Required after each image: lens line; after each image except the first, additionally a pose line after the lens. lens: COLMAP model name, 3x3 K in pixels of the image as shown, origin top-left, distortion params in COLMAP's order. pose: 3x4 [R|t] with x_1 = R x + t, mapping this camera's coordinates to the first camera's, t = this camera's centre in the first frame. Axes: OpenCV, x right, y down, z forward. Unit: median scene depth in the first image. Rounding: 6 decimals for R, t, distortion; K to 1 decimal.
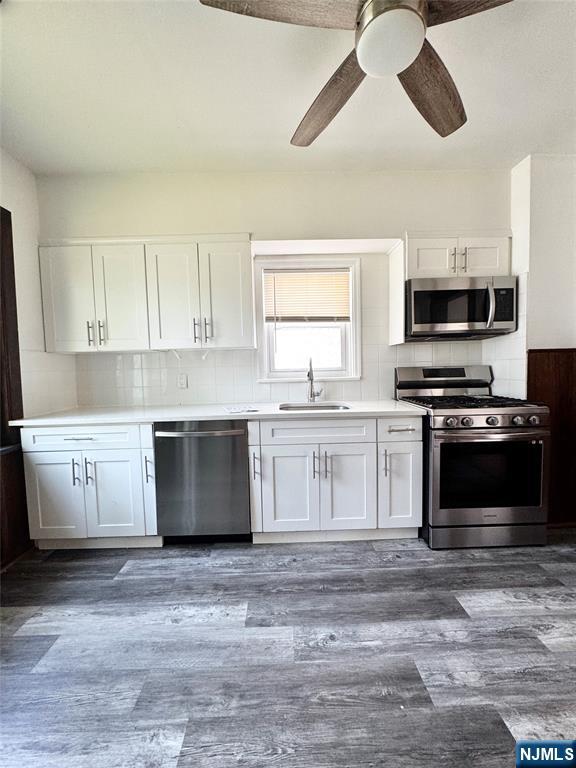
lens RADIAL K [[305.4, 0, 288.8], [0, 305.4, 381.3], [0, 0, 1]] dist [-0.006035, 0.000311]
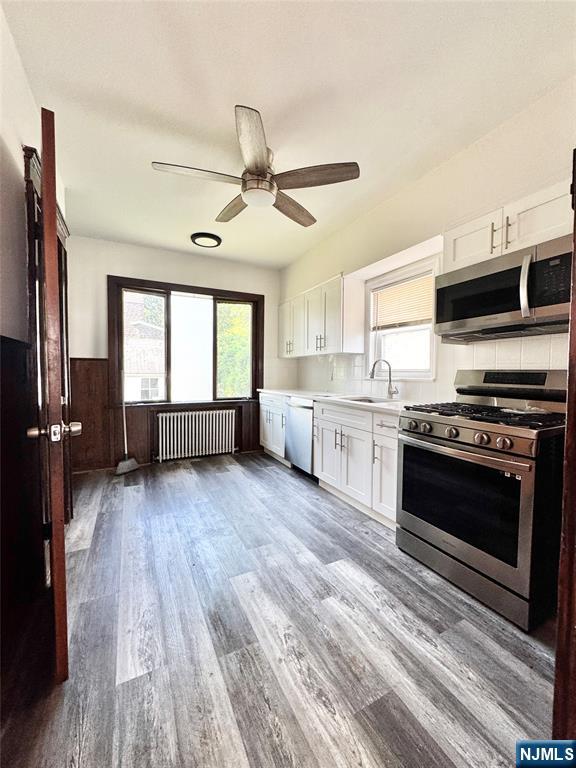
lens RADIAL K [[305.4, 0, 288.9], [0, 305.4, 381.3], [0, 0, 1]] dist [-0.006035, 0.000311]
pose [[0.444319, 0.056520, -0.894084, 1.176247], [-0.063383, 0.997490, 0.031558, -0.010705], [0.893623, 0.042648, 0.446787, 0.193027]]
